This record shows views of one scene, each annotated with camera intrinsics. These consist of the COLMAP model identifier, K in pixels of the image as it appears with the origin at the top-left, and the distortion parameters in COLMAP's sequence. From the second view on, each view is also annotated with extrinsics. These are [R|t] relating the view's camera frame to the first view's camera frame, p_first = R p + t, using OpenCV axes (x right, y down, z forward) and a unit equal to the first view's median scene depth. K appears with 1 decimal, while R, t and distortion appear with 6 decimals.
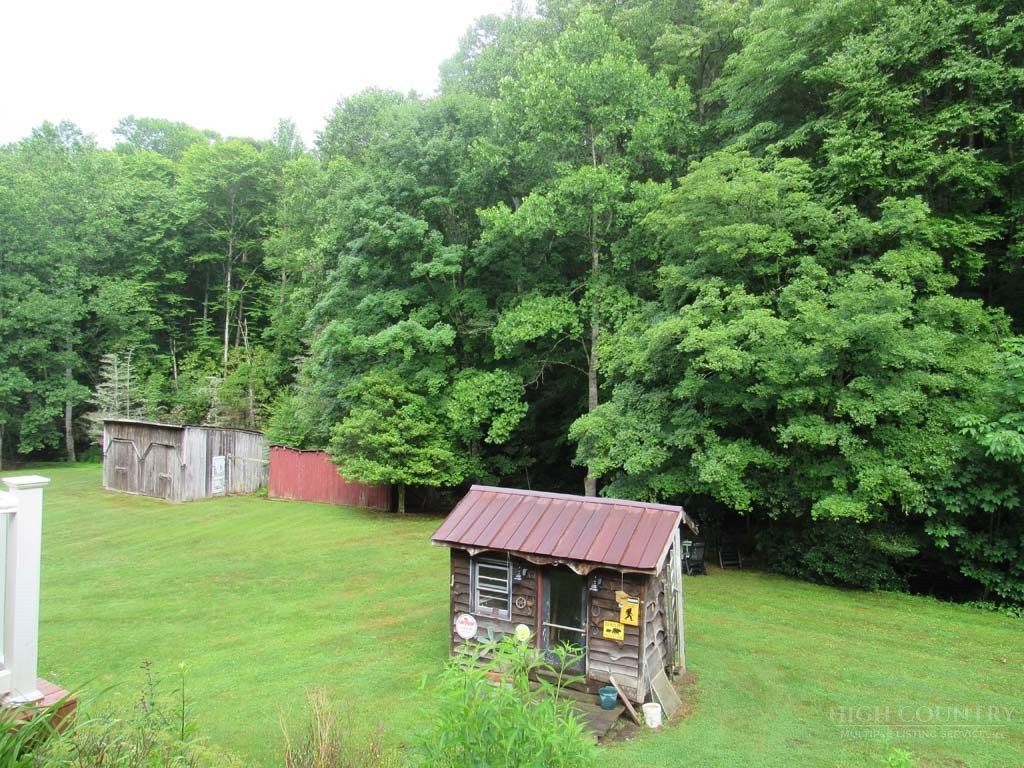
lens RADIAL K [[732.8, 0, 512.0], [0, 732.8, 384.0], [0, 0, 1]] dist [-0.035784, 0.021600]
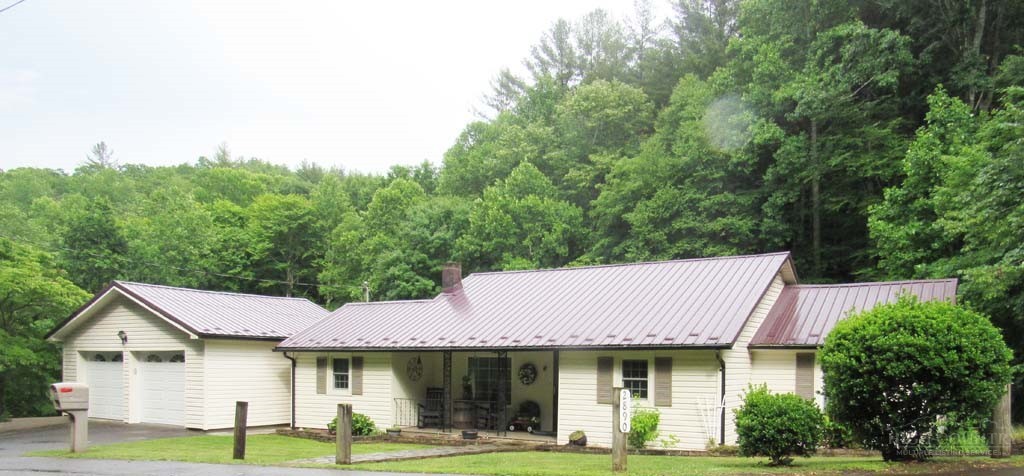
lens RADIAL K [[764.7, 0, 520.8], [0, 764.7, 365.2], [0, 0, 1]] dist [-0.004637, -0.002108]
pose [[0.999869, -0.008203, -0.013950, 0.073647], [0.007965, 0.999823, -0.017060, 0.005073], [0.014088, 0.016947, 0.999757, -0.520916]]
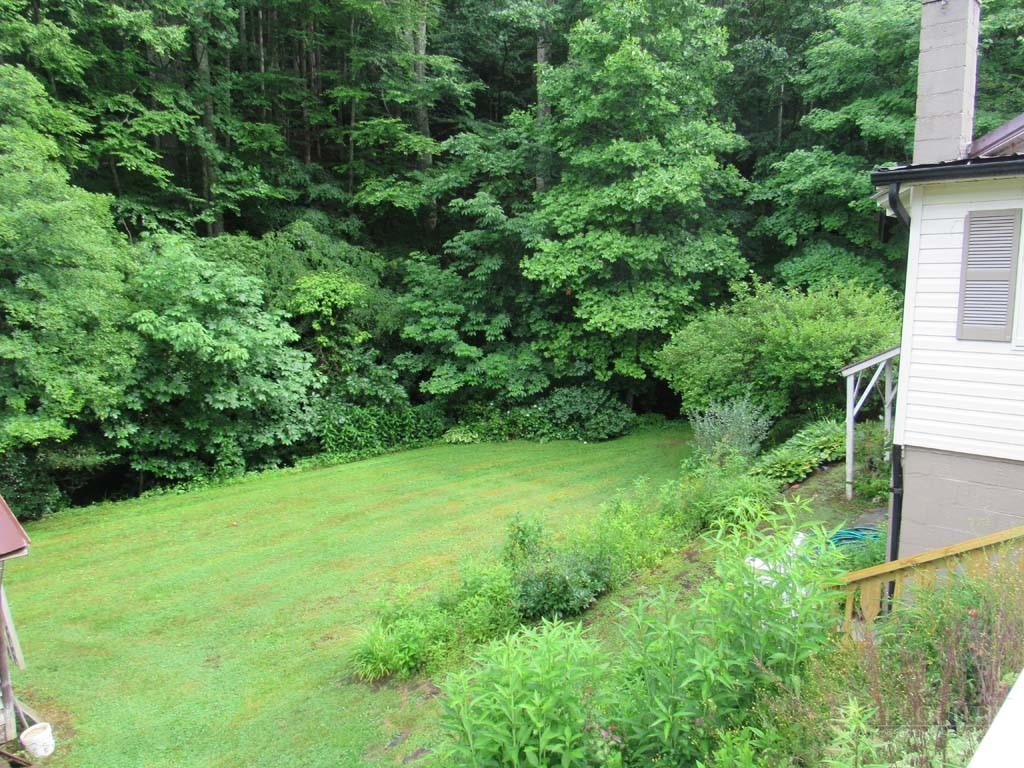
lens RADIAL K [[732.8, 0, 512.0], [0, 732.8, 384.0], [0, 0, 1]] dist [-0.035784, 0.021600]
pose [[0.234078, -0.157501, 0.959375, -0.083059], [0.035277, 0.987517, 0.153513, 0.002137], [-0.971577, -0.002090, 0.236712, 0.092770]]
